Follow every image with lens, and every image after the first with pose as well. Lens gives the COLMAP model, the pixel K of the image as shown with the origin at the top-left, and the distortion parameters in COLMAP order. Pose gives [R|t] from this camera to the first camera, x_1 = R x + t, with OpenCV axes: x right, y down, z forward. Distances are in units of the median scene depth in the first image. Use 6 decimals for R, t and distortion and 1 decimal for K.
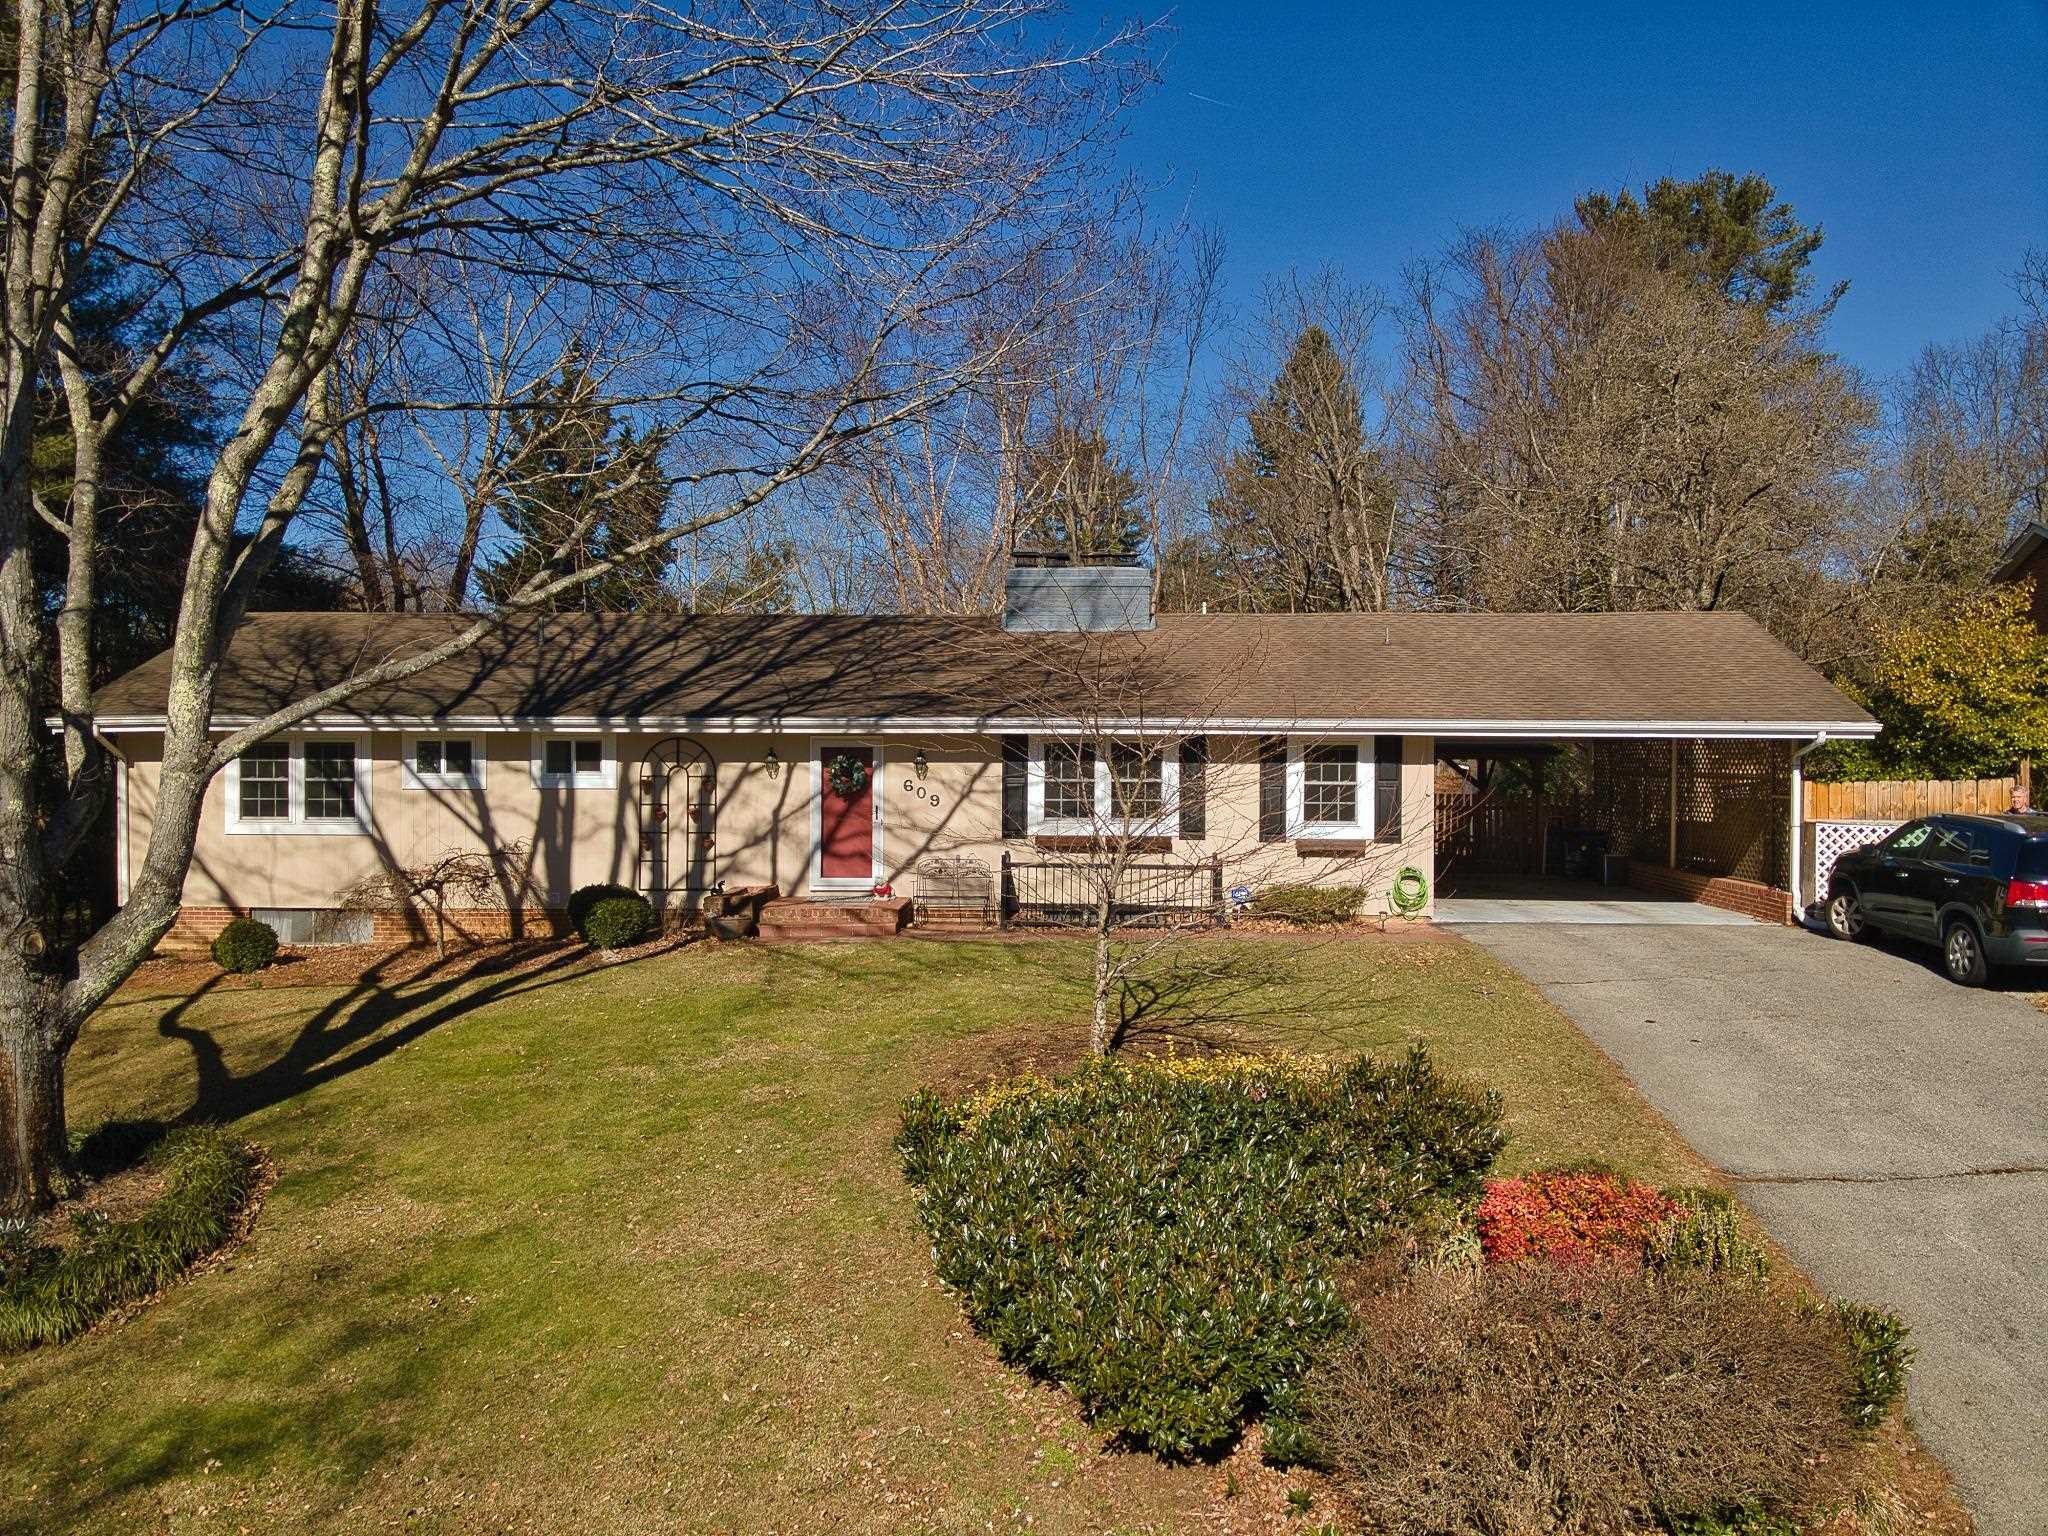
lens RADIAL K [[1499.6, 0, 1012.9], [0, 1499.6, 764.7], [0, 0, 1]] dist [0.100936, -0.194531]
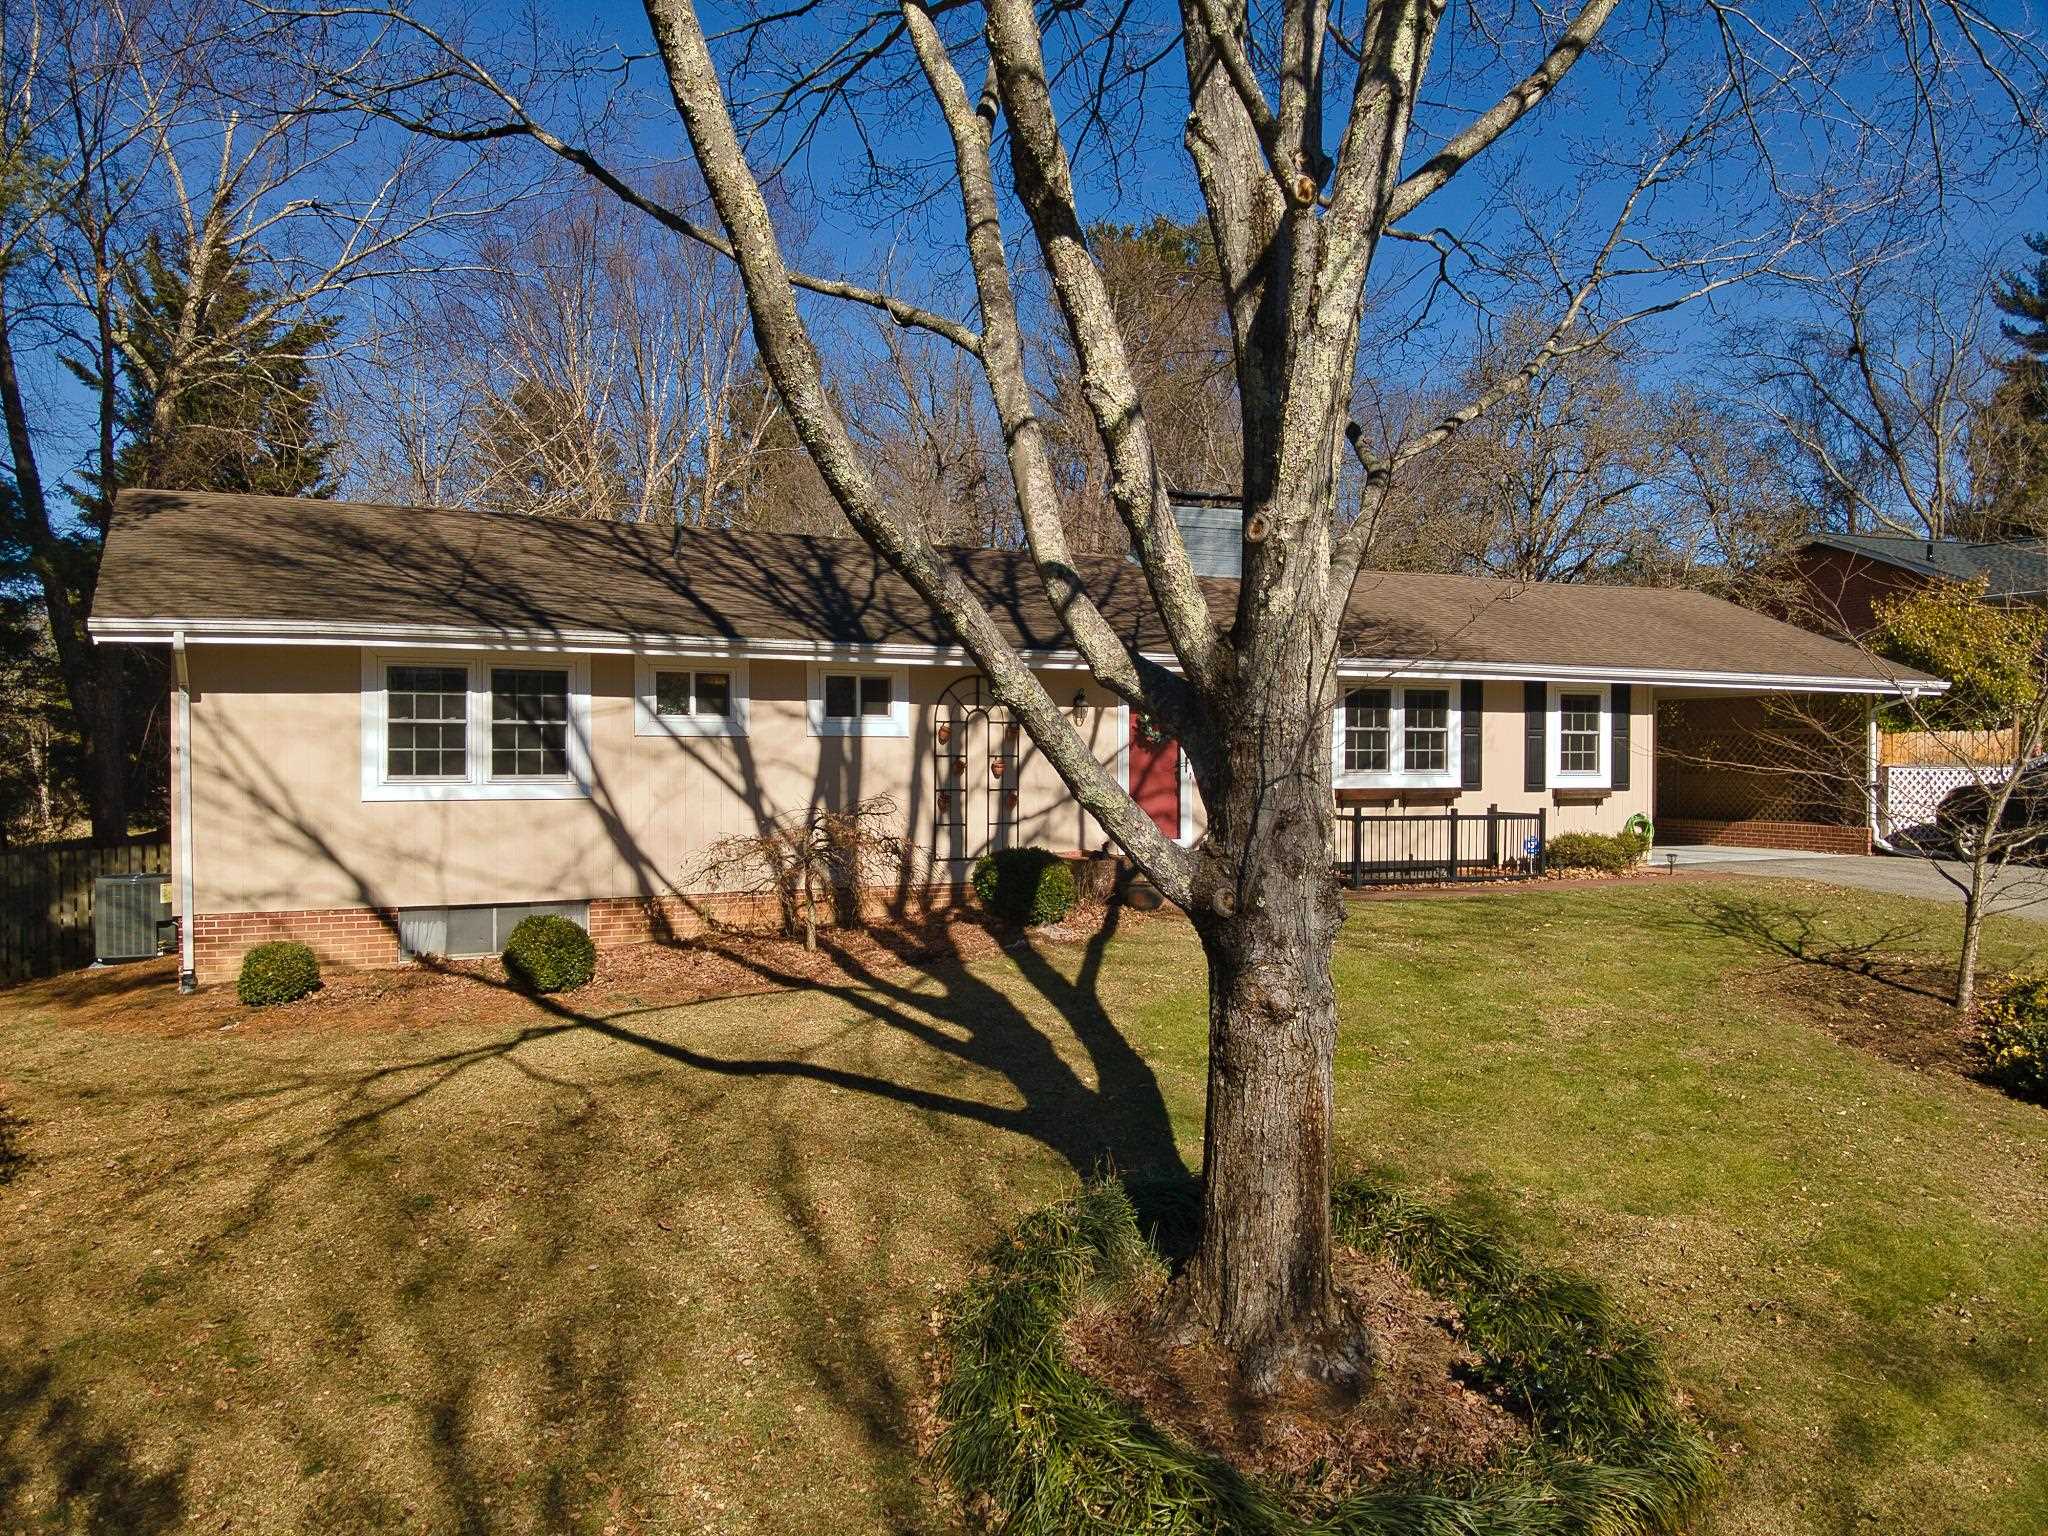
lens RADIAL K [[1499.6, 0, 1009.6], [0, 1499.6, 789.2], [0, 0, 1]] dist [0.100936, -0.194531]
pose [[0.883799, -0.012053, 0.467711, -0.599932], [0.010753, 0.999927, 0.005449, 0.040599], [-0.467742, 0.000214, 0.883865, 0.276898]]
